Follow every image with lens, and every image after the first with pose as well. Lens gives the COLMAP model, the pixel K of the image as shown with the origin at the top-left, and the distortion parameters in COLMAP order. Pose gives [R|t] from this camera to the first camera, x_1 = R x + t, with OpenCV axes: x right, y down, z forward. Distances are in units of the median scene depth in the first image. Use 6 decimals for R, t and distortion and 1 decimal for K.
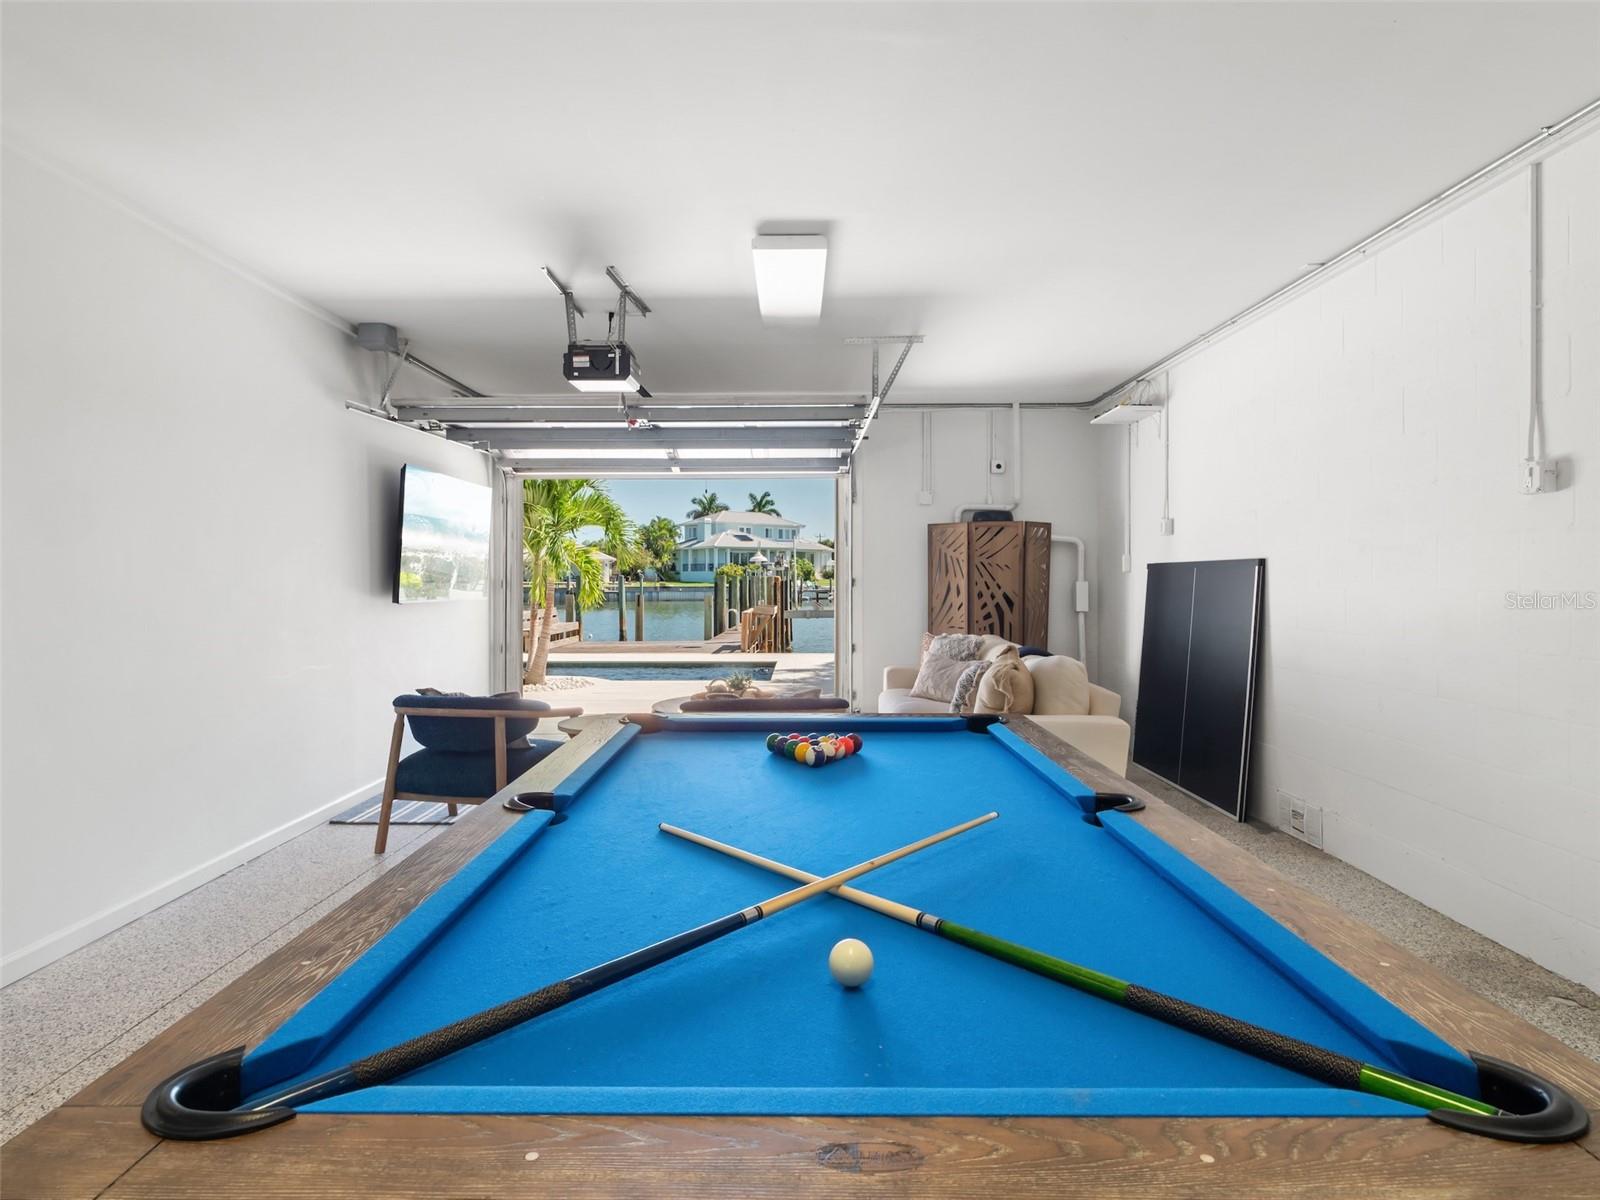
lens RADIAL K [[957.3, 0, 800.0], [0, 957.3, 600.0], [0, 0, 1]] dist [-0.002857, -0.000224]
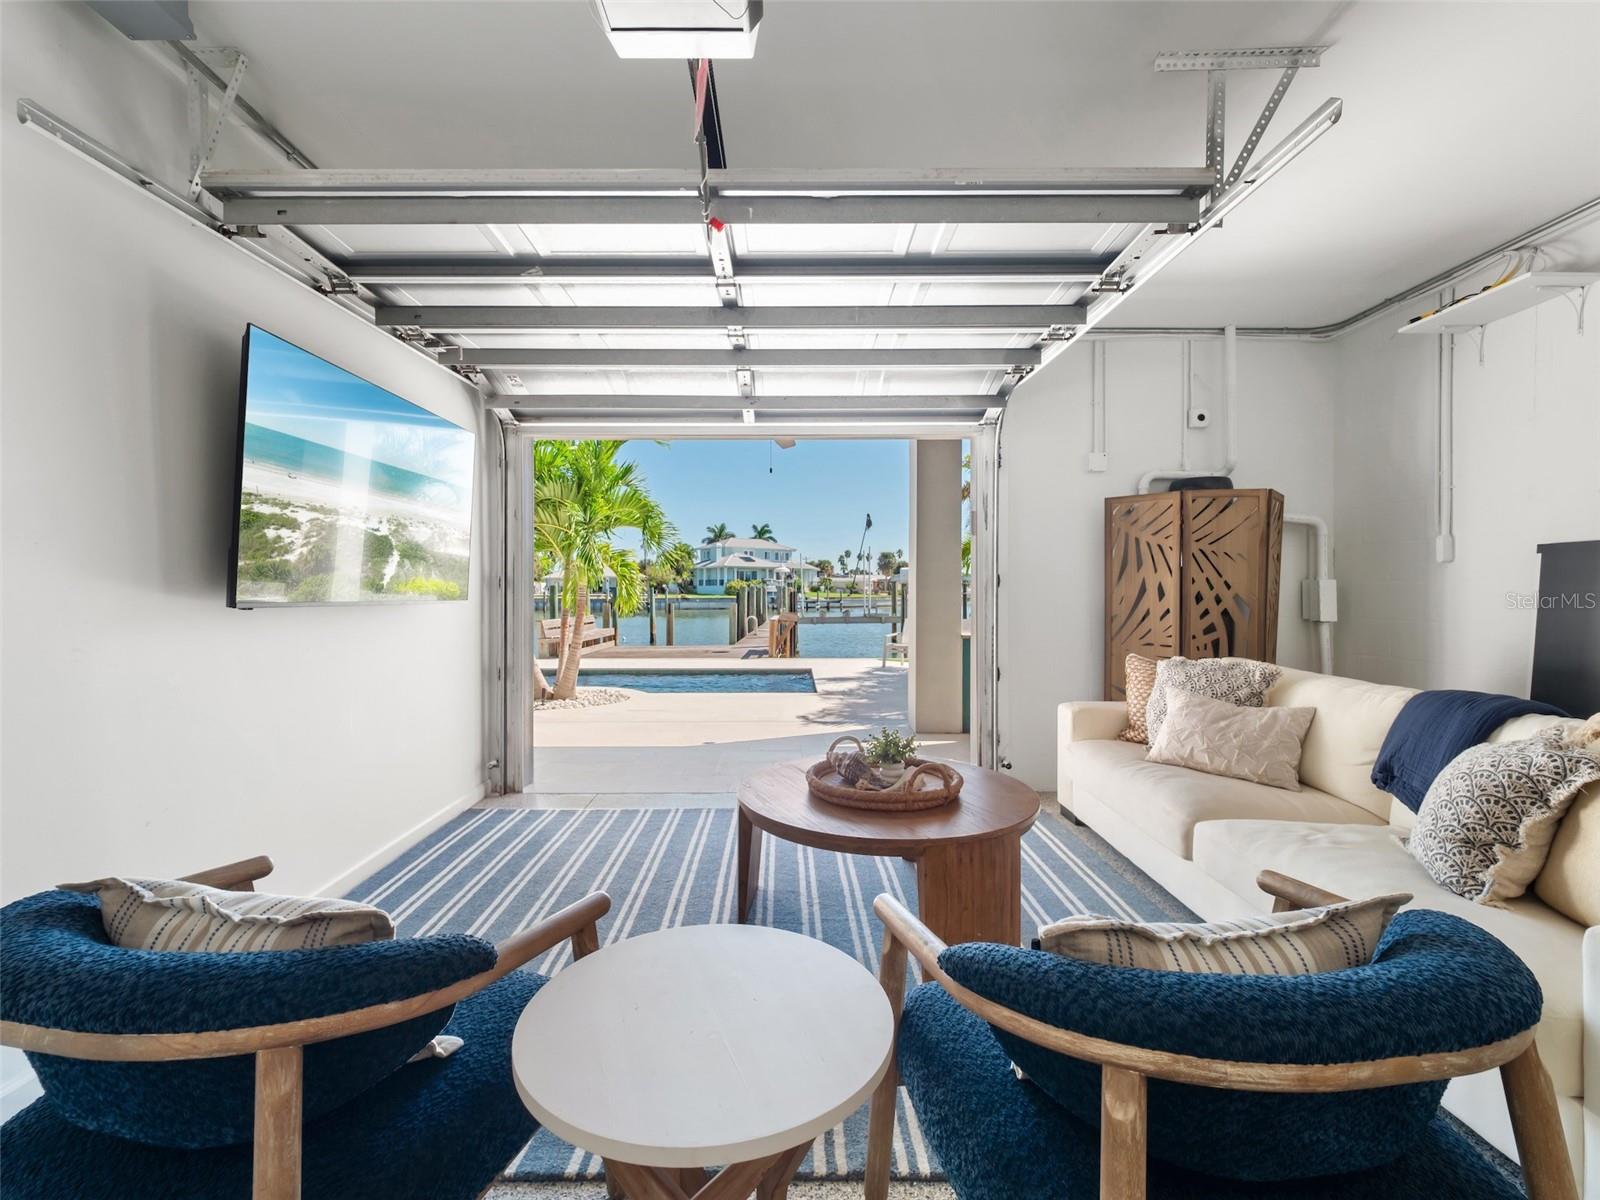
lens RADIAL K [[734.3, 0, 793.1], [0, 734.3, 608.7], [0, 0, 1]] dist [0.001145, 0.000077]
pose [[0.999957, 0.000743, 0.009222, -0.066802], [-0.000742, 1.000000, -0.000182, 0.001869], [-0.009222, 0.000175, 0.999957, 0.303480]]
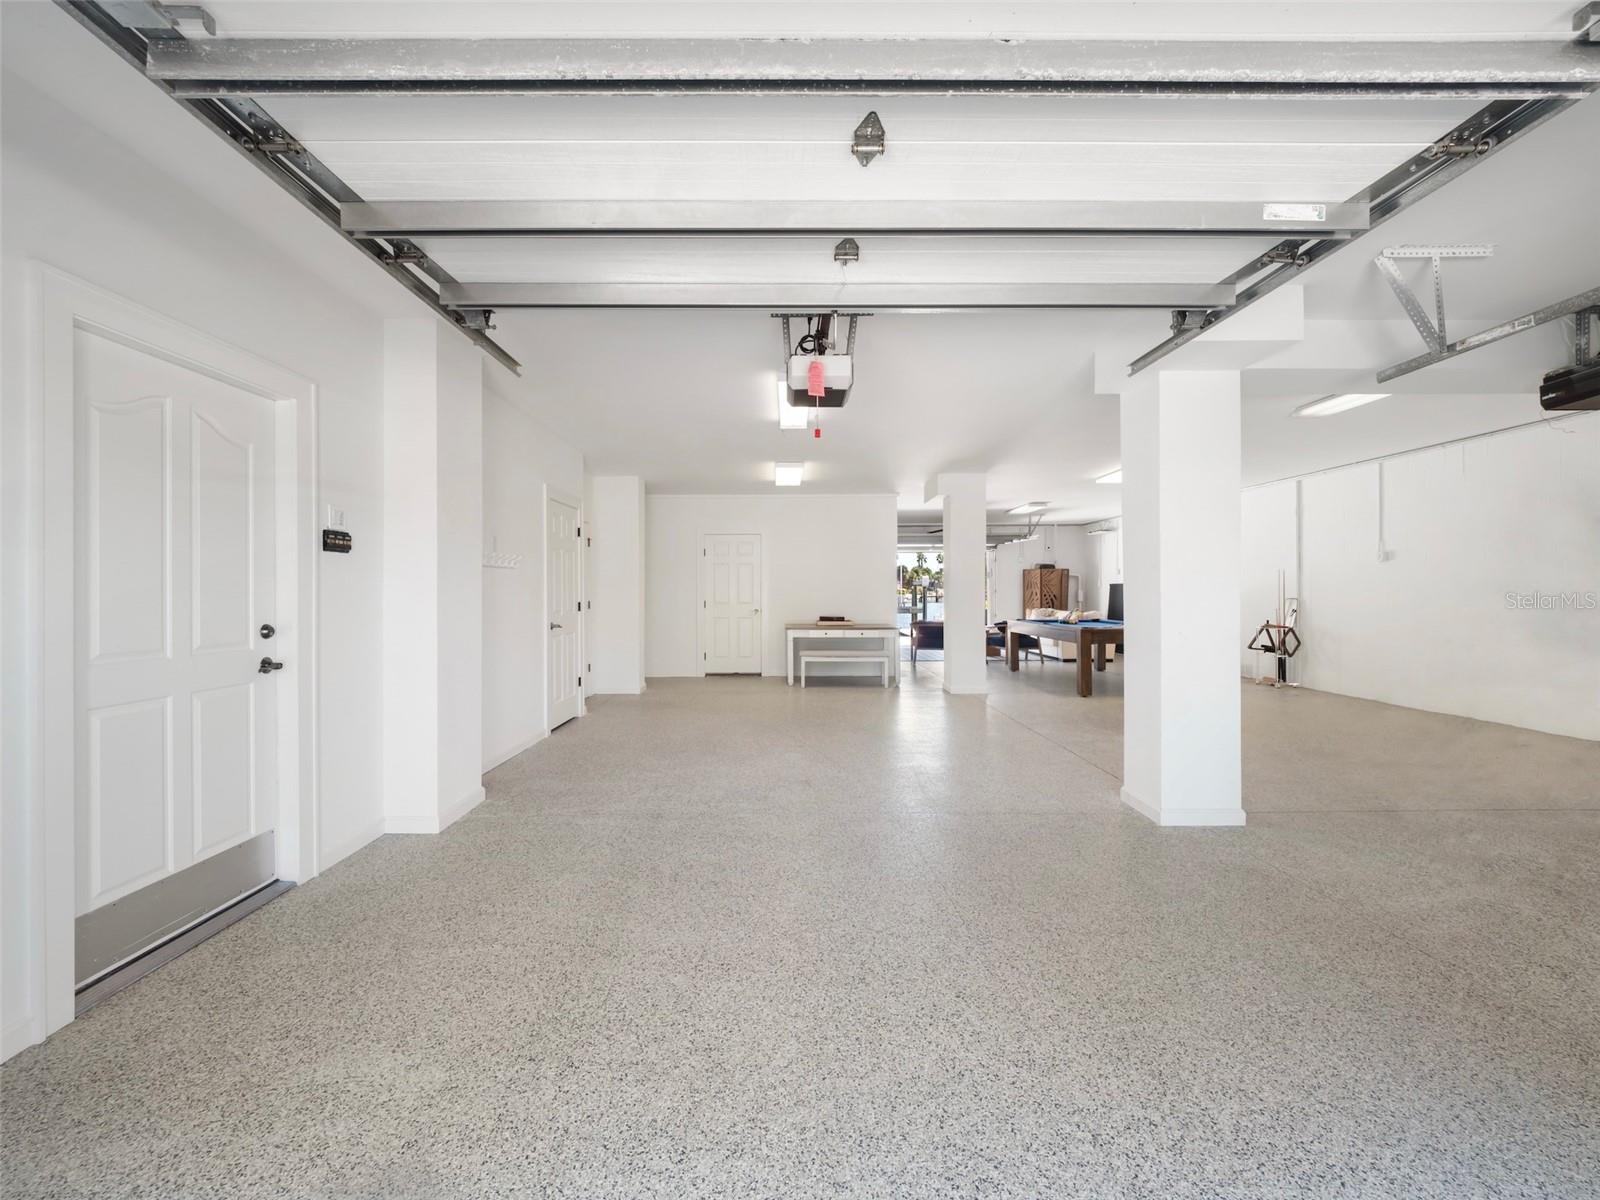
lens RADIAL K [[686.7, 0, 791.0], [0, 686.7, 596.3], [0, 0, 1]] dist [0.000525, -0.000344]
pose [[0.999973, -0.003887, 0.006229, -0.354868], [0.003960, 0.999924, -0.011638, 0.011214], [-0.006183, 0.011662, 0.999913, -0.623774]]
